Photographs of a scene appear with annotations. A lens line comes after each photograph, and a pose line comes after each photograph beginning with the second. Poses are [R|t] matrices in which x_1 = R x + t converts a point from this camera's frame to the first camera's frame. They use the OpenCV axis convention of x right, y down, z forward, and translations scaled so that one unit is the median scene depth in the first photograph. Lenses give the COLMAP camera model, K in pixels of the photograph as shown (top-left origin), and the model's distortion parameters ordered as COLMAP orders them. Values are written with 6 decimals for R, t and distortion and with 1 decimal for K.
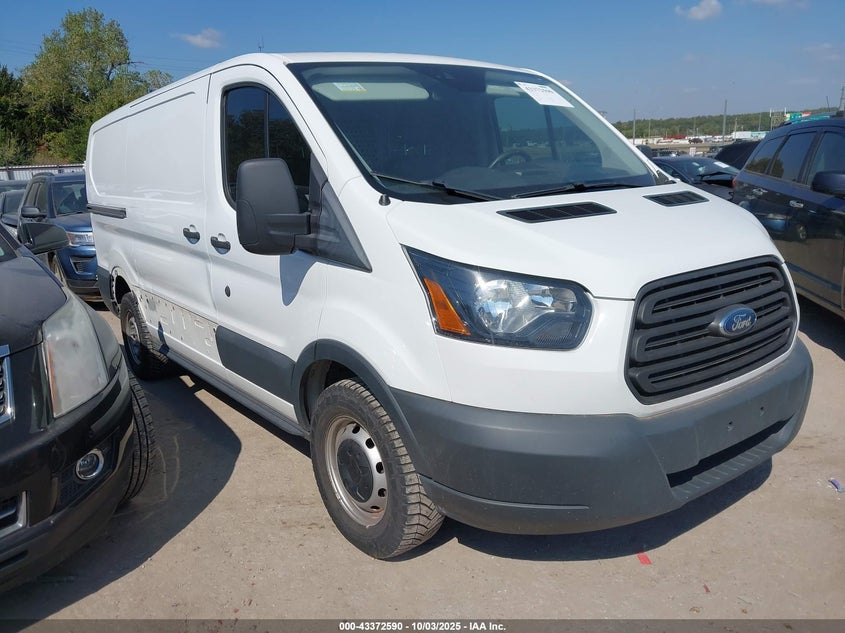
lens RADIAL K [[672.0, 0, 409.3], [0, 672.0, 313.8], [0, 0, 1]] dist [0.043736, -0.027421]
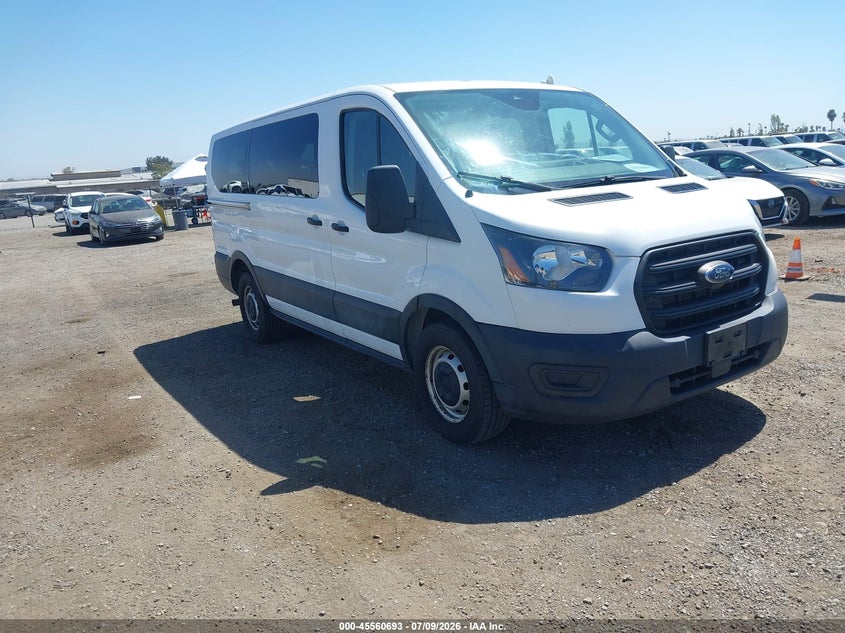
lens RADIAL K [[672.0, 0, 423.8], [0, 672.0, 319.6], [0, 0, 1]] dist [0.043736, -0.027421]
pose [[0.998427, -0.007794, -0.055526, -0.047596], [0.008975, 0.999738, 0.021044, 0.058405], [0.055347, -0.021509, 0.998235, -0.372652]]
